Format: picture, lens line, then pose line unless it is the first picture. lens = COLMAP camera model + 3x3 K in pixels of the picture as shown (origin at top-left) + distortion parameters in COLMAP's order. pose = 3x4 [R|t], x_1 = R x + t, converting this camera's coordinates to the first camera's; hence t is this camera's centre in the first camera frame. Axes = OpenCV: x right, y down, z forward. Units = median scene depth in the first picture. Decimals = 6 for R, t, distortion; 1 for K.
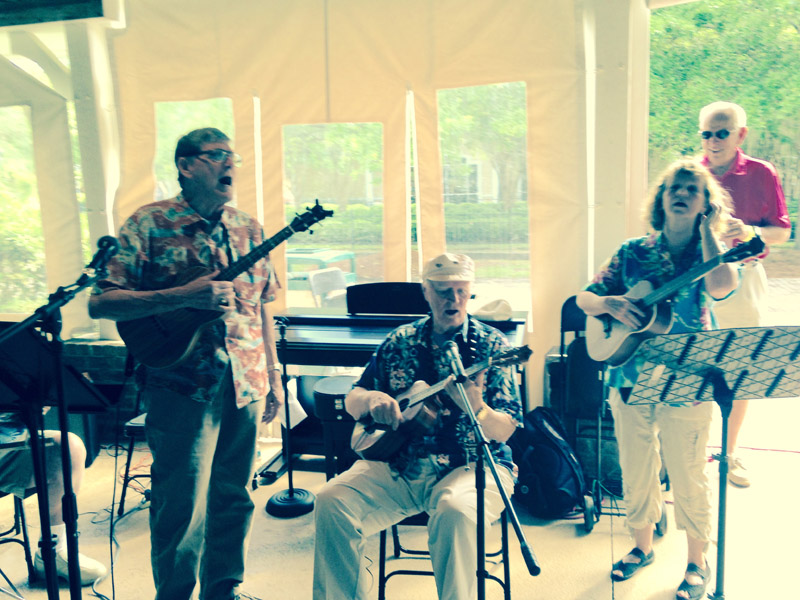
lens RADIAL K [[719.3, 0, 400.0], [0, 719.3, 300.0], [0, 0, 1]] dist [0.202505, -0.283268]
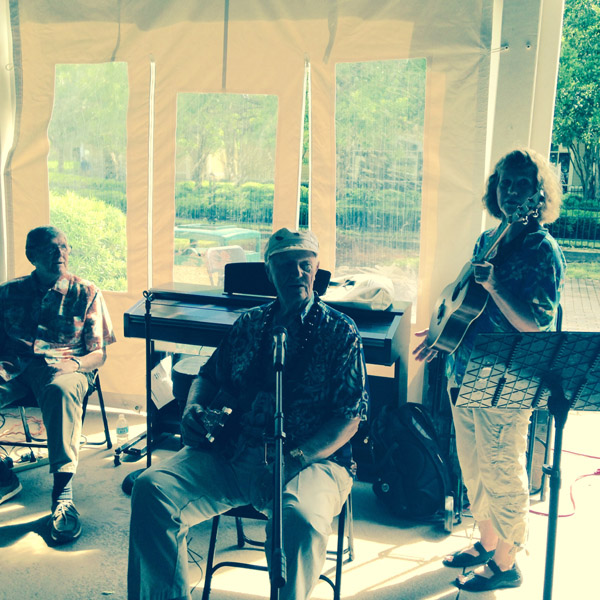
lens RADIAL K [[721.5, 0, 306.3], [0, 721.5, 300.6], [0, 0, 1]] dist [0.228772, -0.363995]
pose [[0.995990, 0.066150, -0.060226, 0.099866], [-0.064803, 0.997608, 0.024057, -0.000525], [0.061673, -0.020058, 0.997895, 0.041399]]
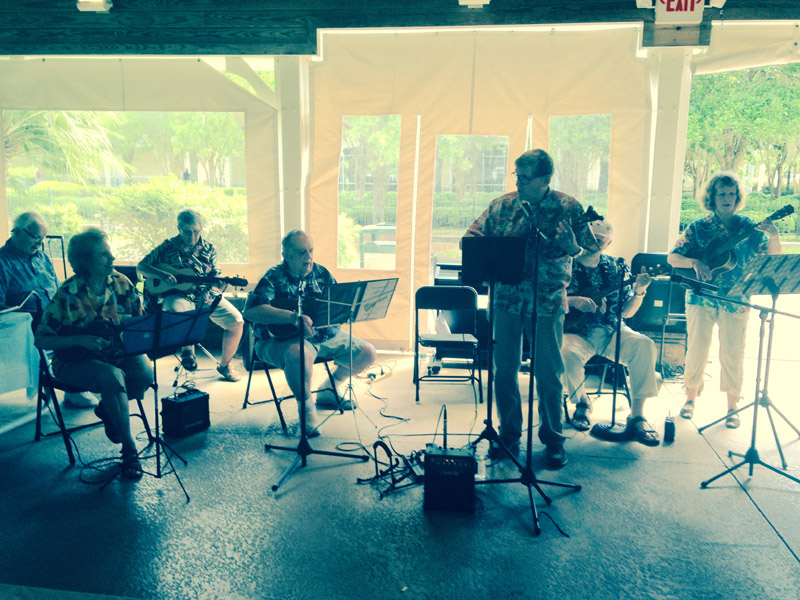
lens RADIAL K [[719.3, 0, 400.0], [0, 719.3, 300.0], [0, 0, 1]] dist [0.202505, -0.283268]
pose [[0.991202, 0.015274, 0.131476, -0.490973], [-0.017315, 0.999746, 0.014394, 0.083222], [-0.131222, -0.016543, 0.991215, -0.513037]]
